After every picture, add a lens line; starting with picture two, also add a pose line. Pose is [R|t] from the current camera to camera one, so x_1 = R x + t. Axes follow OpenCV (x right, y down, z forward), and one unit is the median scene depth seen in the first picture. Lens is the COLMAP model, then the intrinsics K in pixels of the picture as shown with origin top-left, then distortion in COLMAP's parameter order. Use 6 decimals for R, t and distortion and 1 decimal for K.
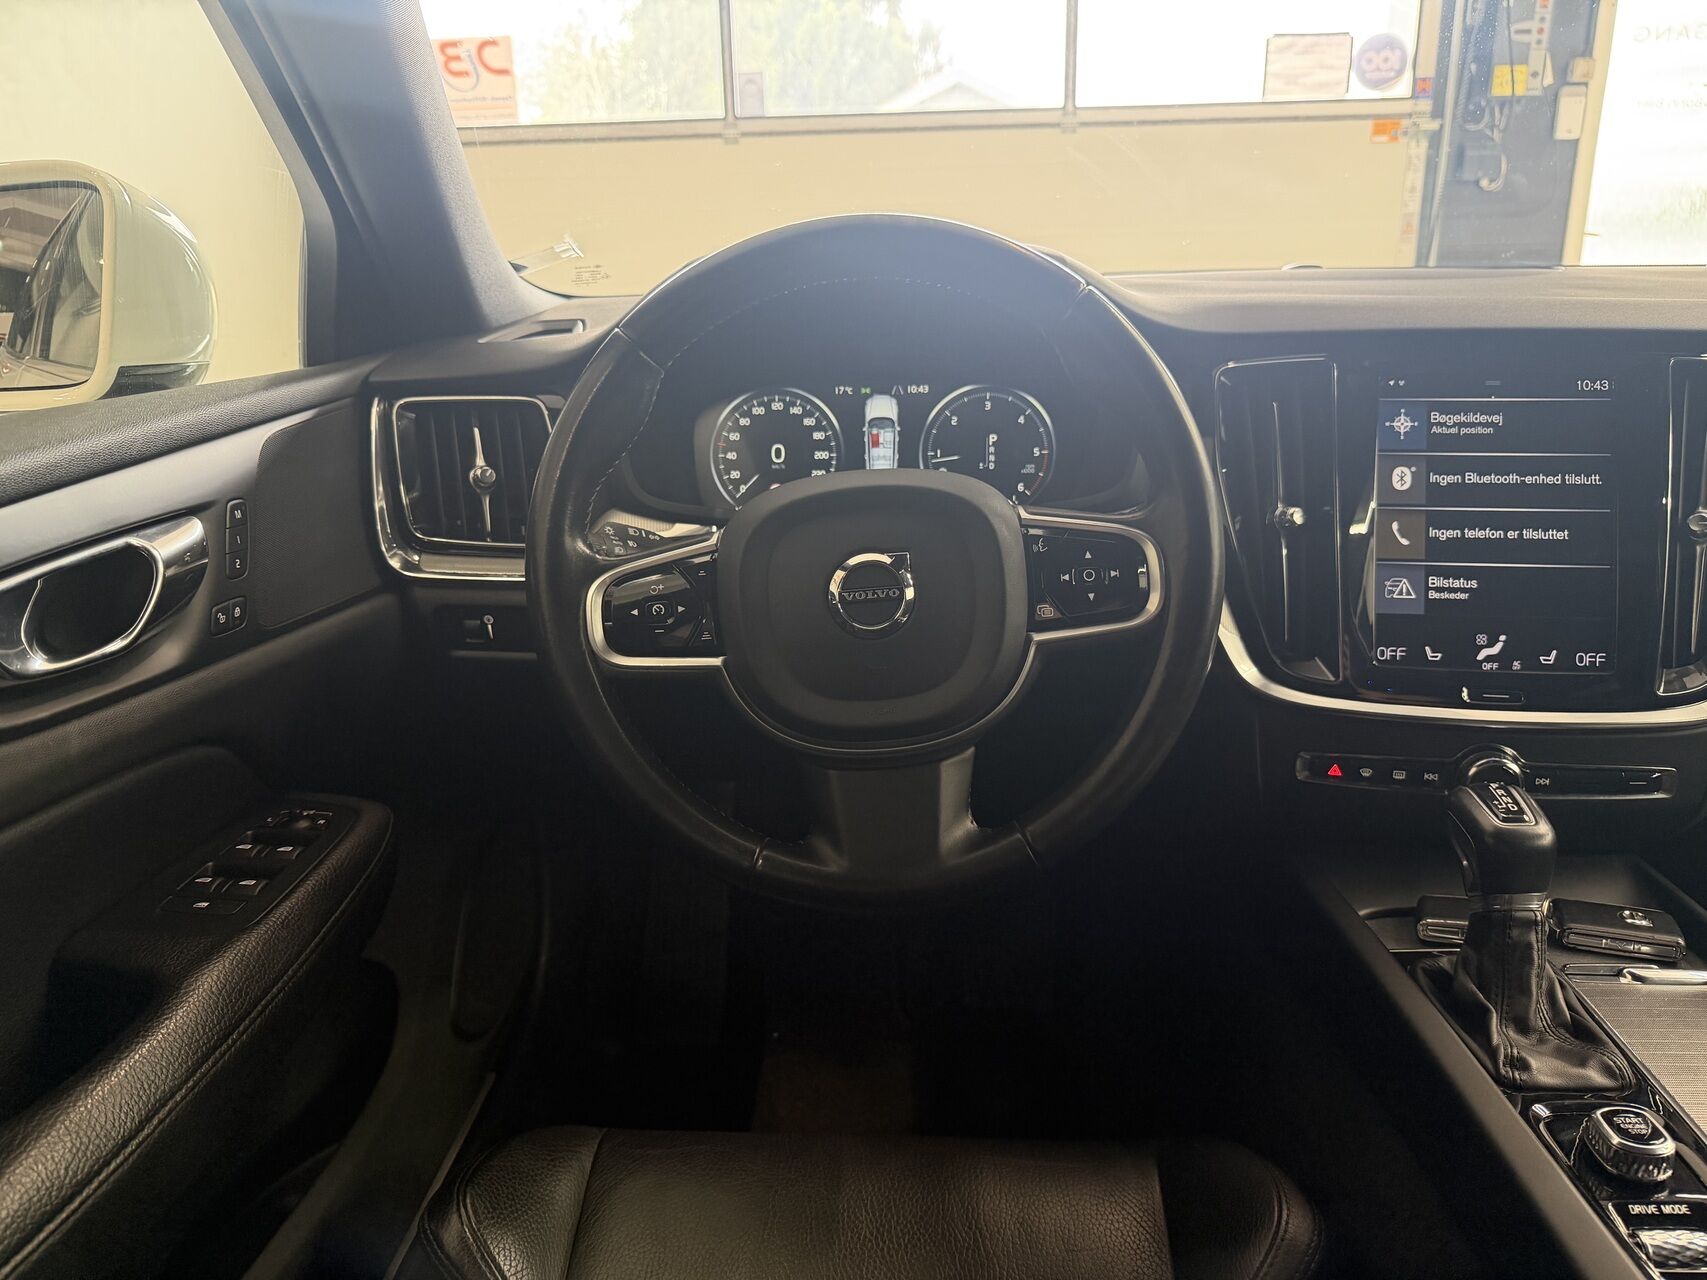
lens RADIAL K [[1205.4, 0, 854.4], [0, 1205.4, 643.7], [0, 0, 1]] dist [0.074674, -0.088194]
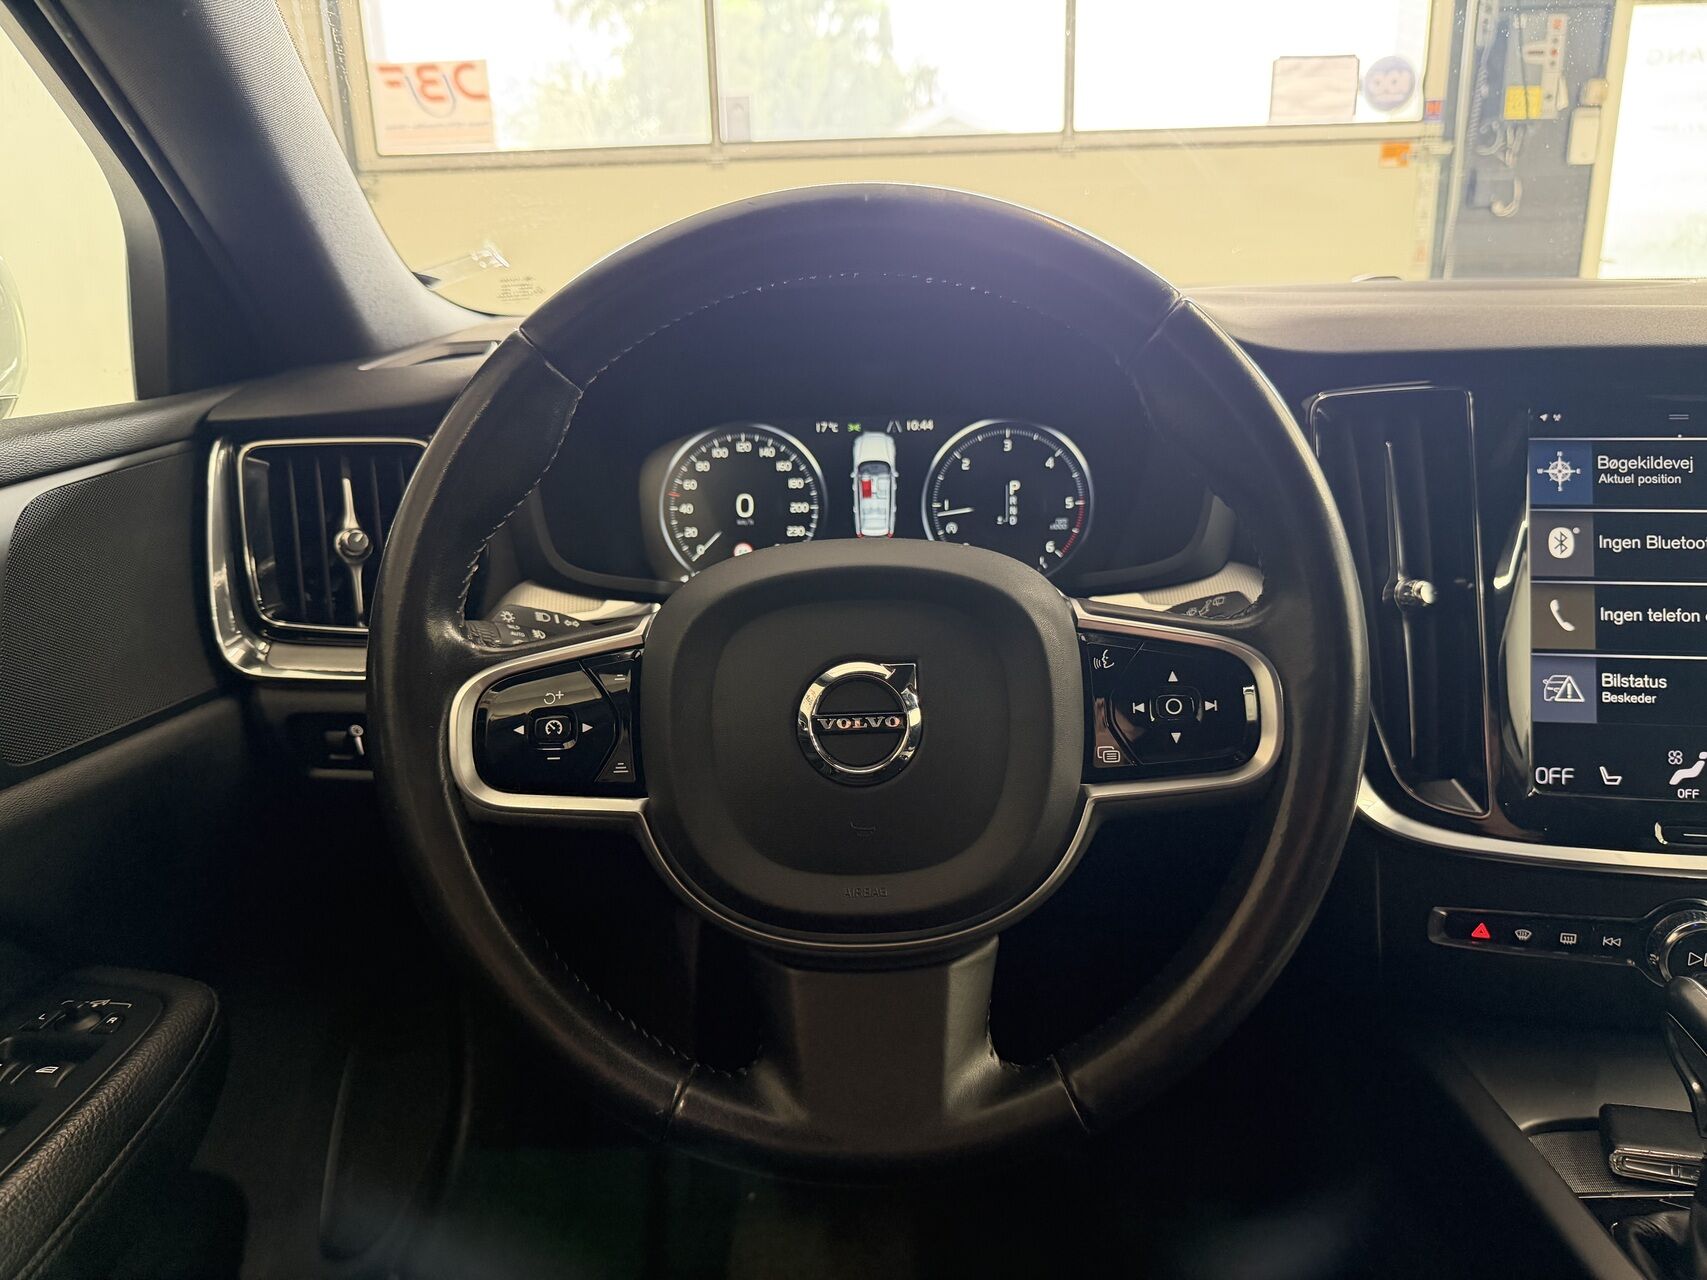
lens RADIAL K [[1210.3, 0, 853.5], [0, 1210.3, 640.0], [0, 0, 1]] dist [0.055276, -0.072558]
pose [[0.999985, -0.004521, 0.003136, 0.005822], [0.004608, 0.999593, -0.028156, -0.048421], [-0.003007, 0.028170, 0.999599, 0.212859]]
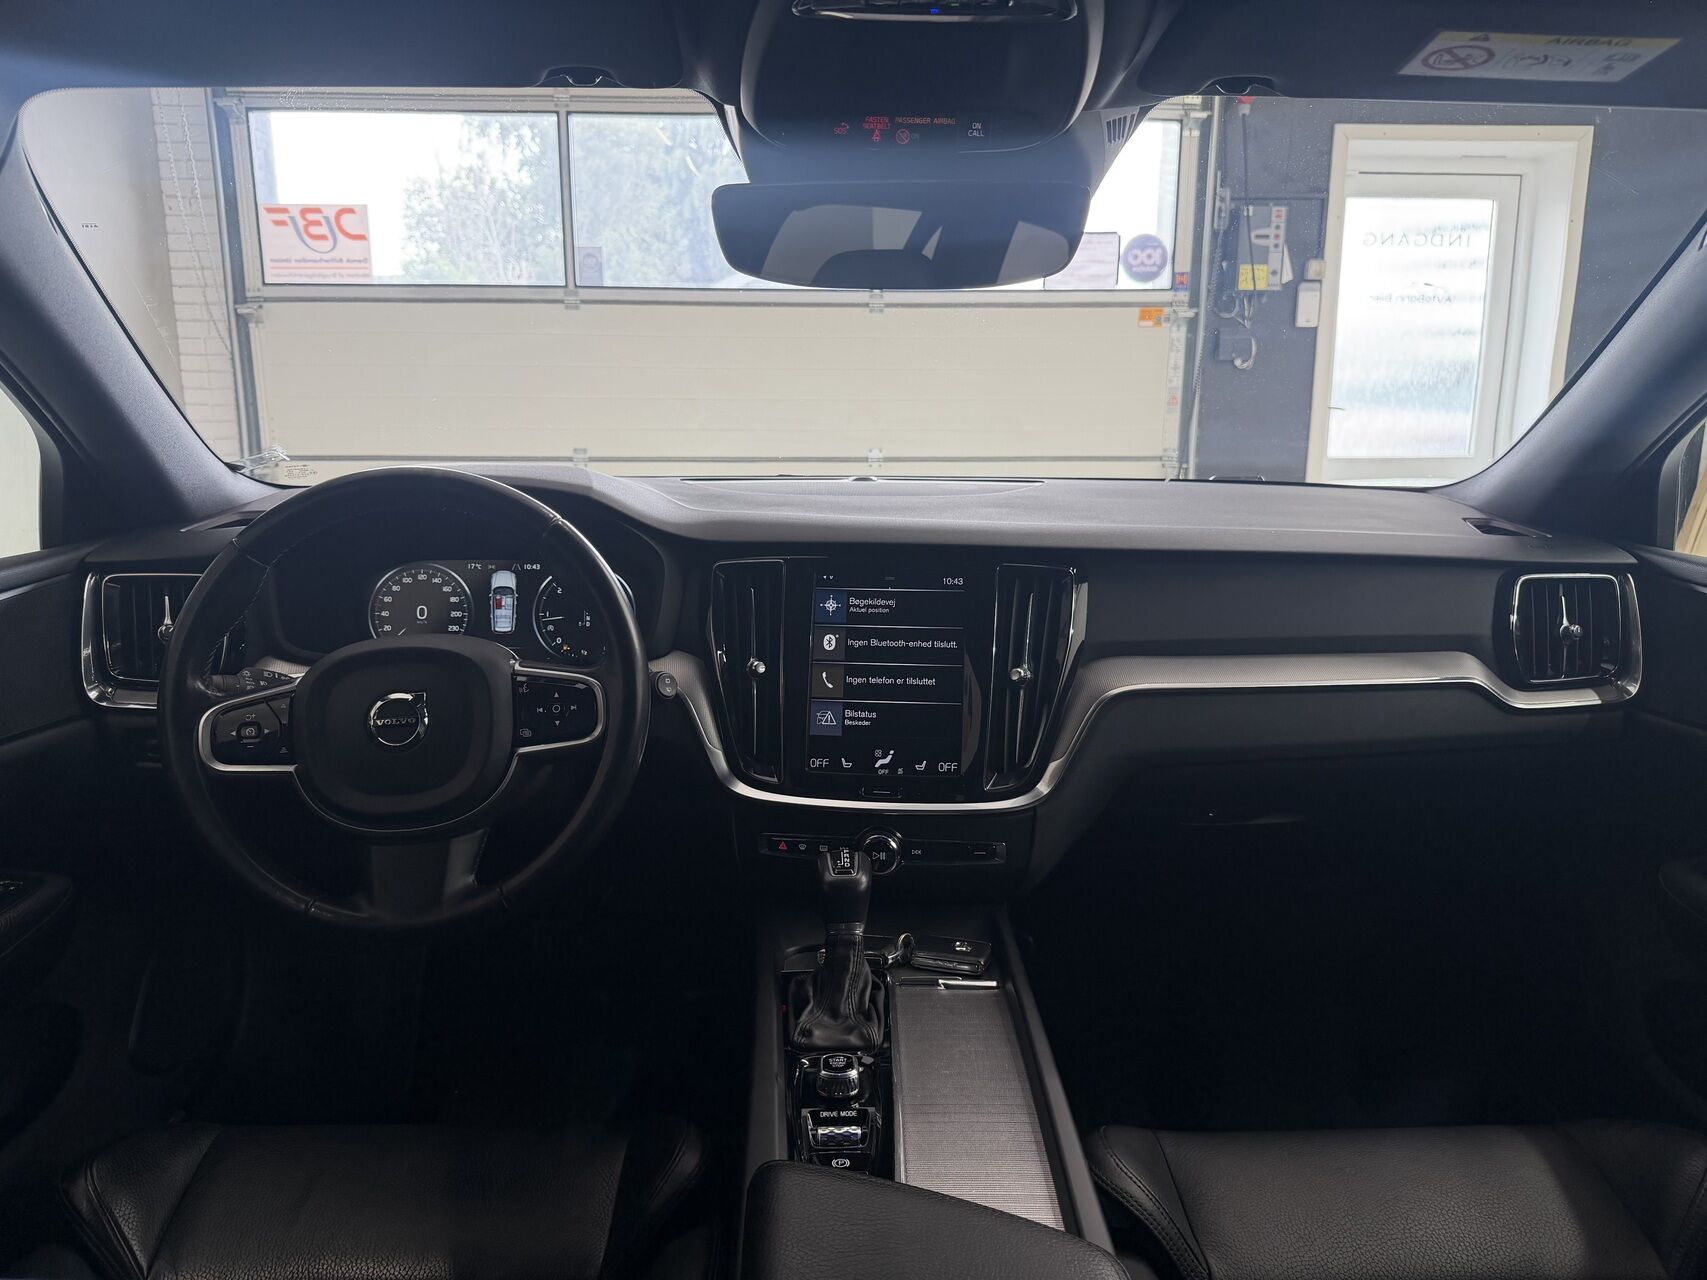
lens RADIAL K [[1205.4, 0, 854.4], [0, 1205.4, 643.7], [0, 0, 1]] dist [0.074674, -0.088194]
pose [[0.996847, 0.010178, 0.078689, 0.317205], [-0.002285, 0.995010, -0.099748, 0.008460], [-0.079311, 0.099254, 0.991896, -0.369800]]
